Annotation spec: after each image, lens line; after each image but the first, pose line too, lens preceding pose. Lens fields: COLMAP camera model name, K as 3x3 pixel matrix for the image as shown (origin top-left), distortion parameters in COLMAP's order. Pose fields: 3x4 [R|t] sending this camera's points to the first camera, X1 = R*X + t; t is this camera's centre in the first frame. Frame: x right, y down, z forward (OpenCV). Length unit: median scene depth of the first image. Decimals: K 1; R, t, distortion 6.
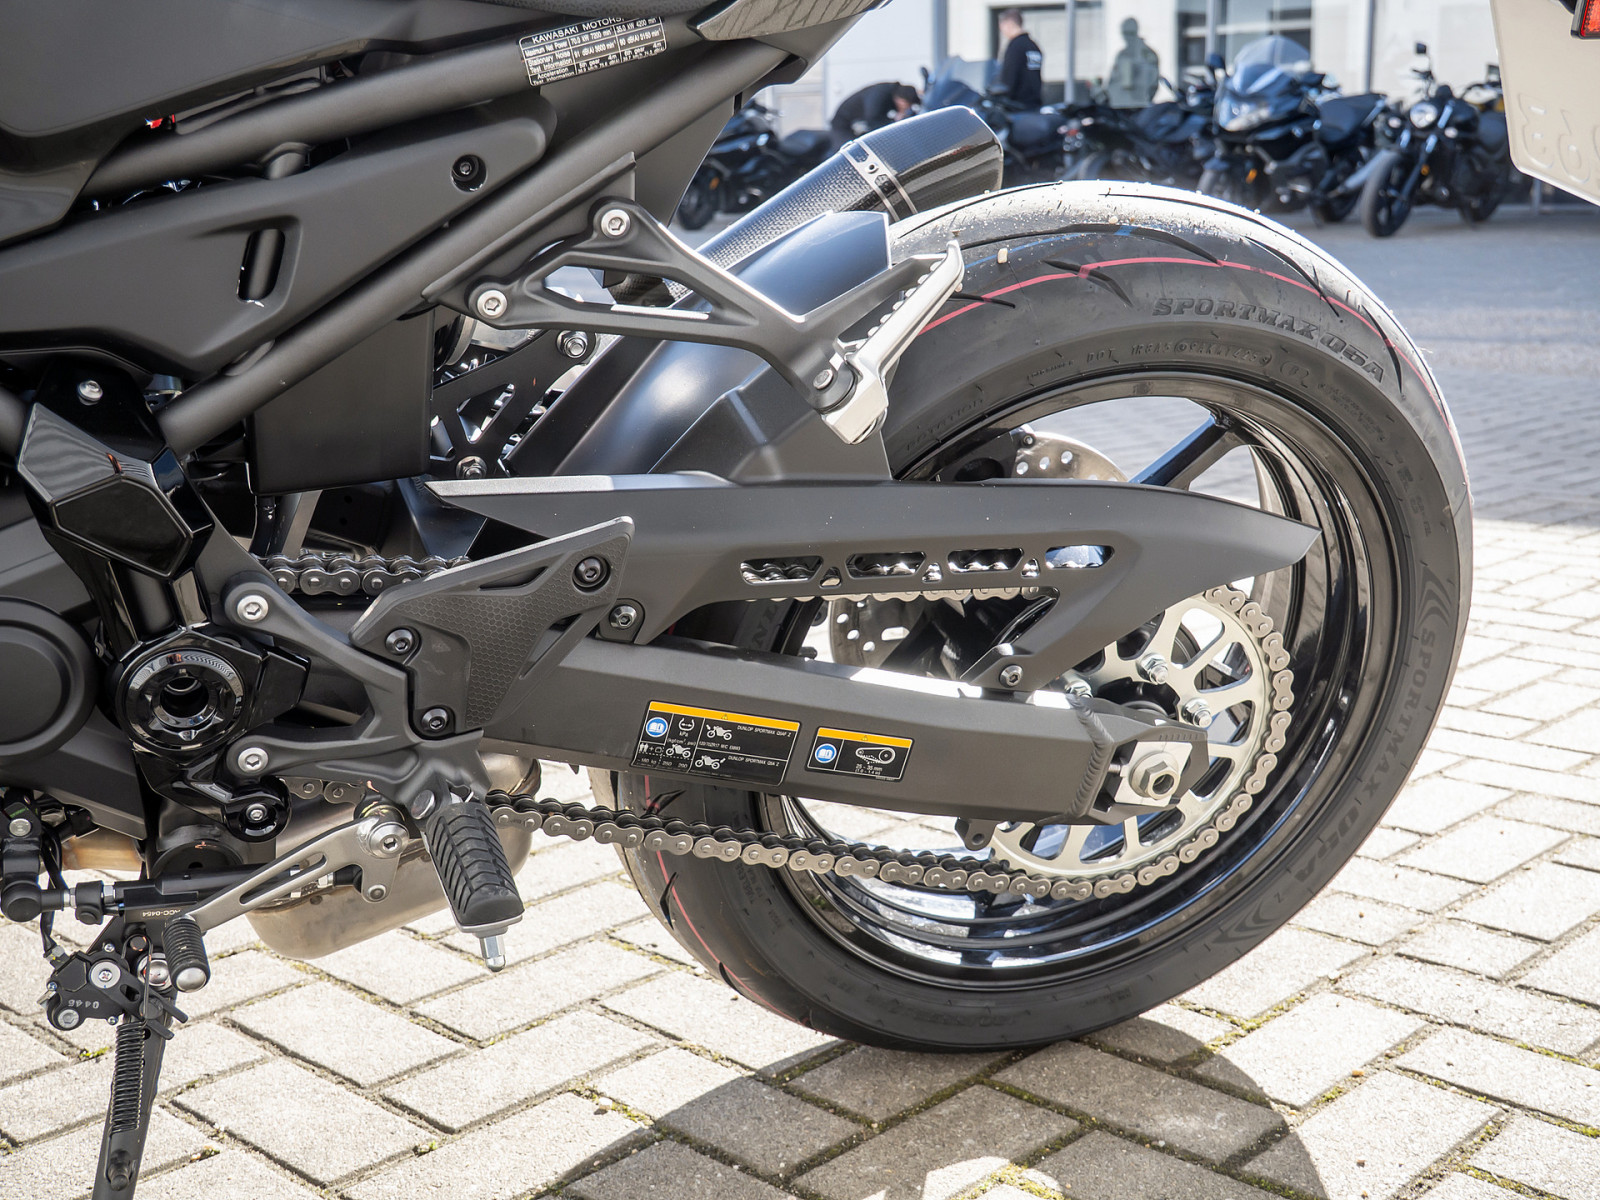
lens RADIAL K [[2120.3, 0, 802.8], [0, 2120.3, 632.1], [0, 0, 1]] dist [0.003316, 0.117047]
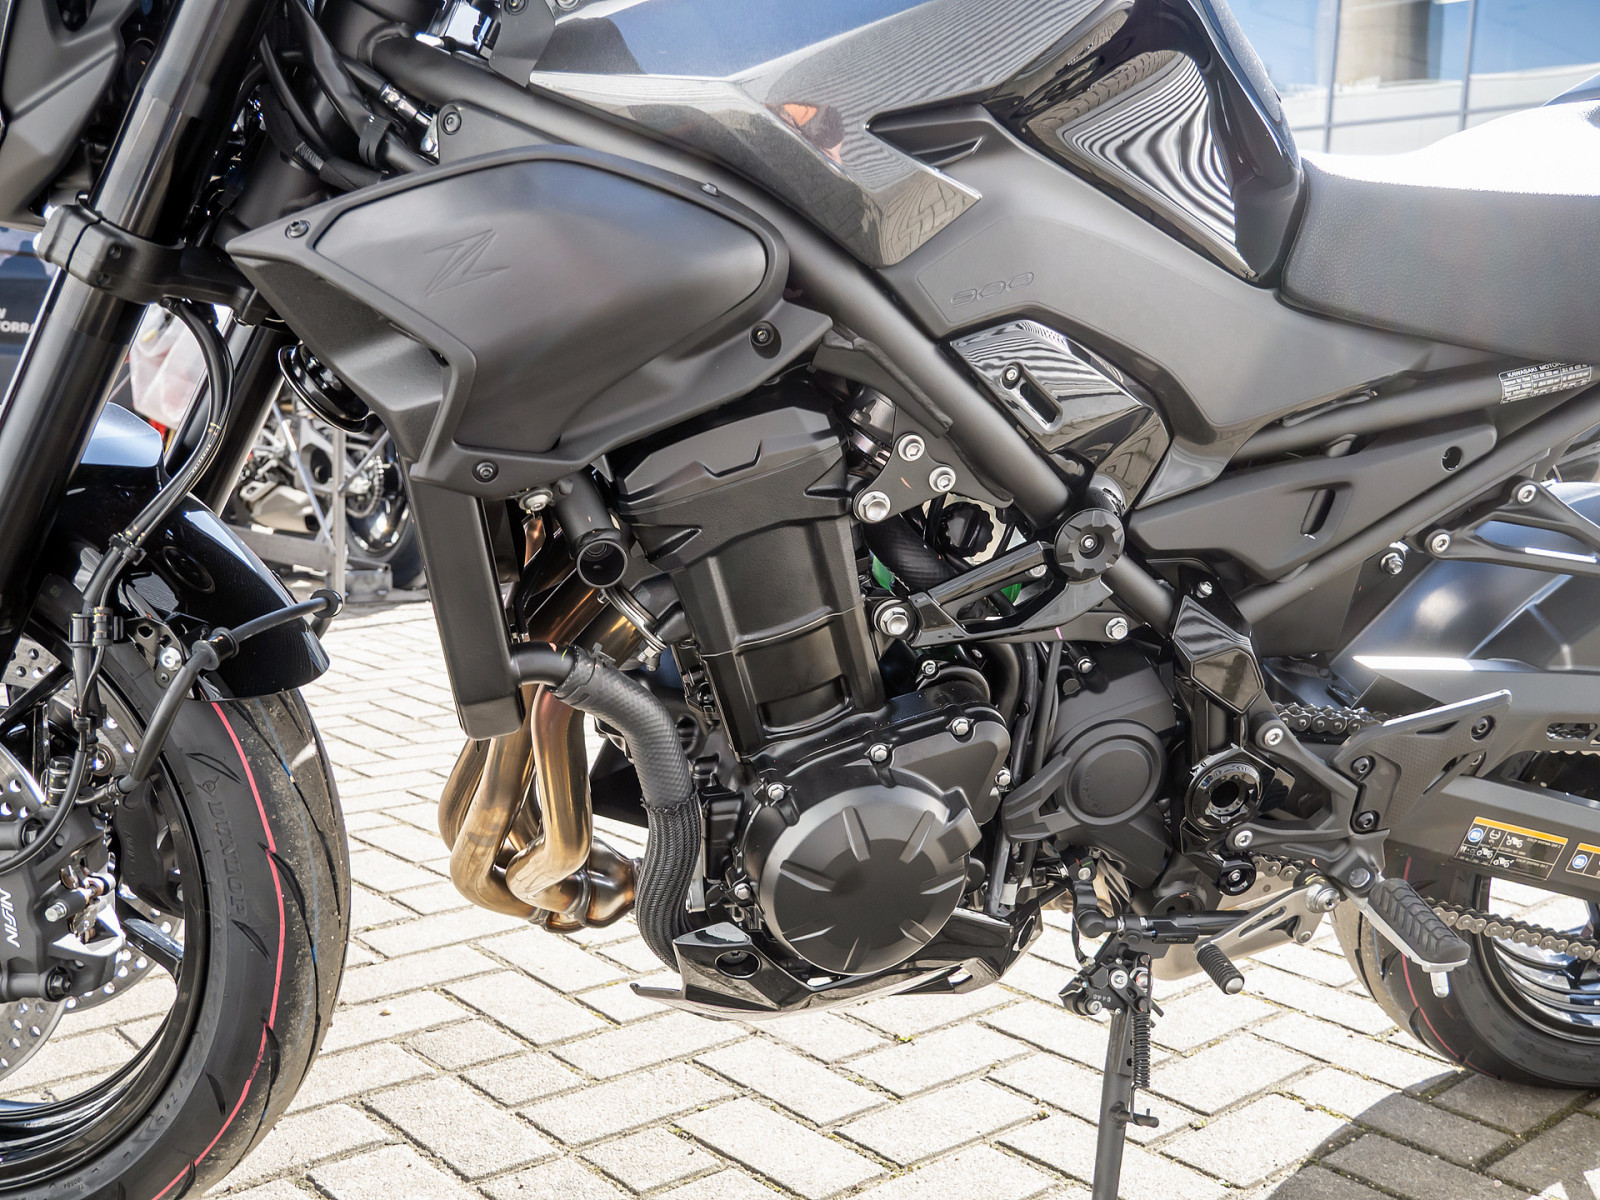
lens RADIAL K [[1689.3, 0, 800.0], [0, 1689.3, 600.0], [0, 0, 1]] dist [-0.008824, 0.008678]
pose [[0.995029, 0.058322, -0.080726, -0.440313], [-0.065341, 0.994043, -0.087234, 0.016057], [0.075158, 0.092075, 0.992912, -0.185090]]
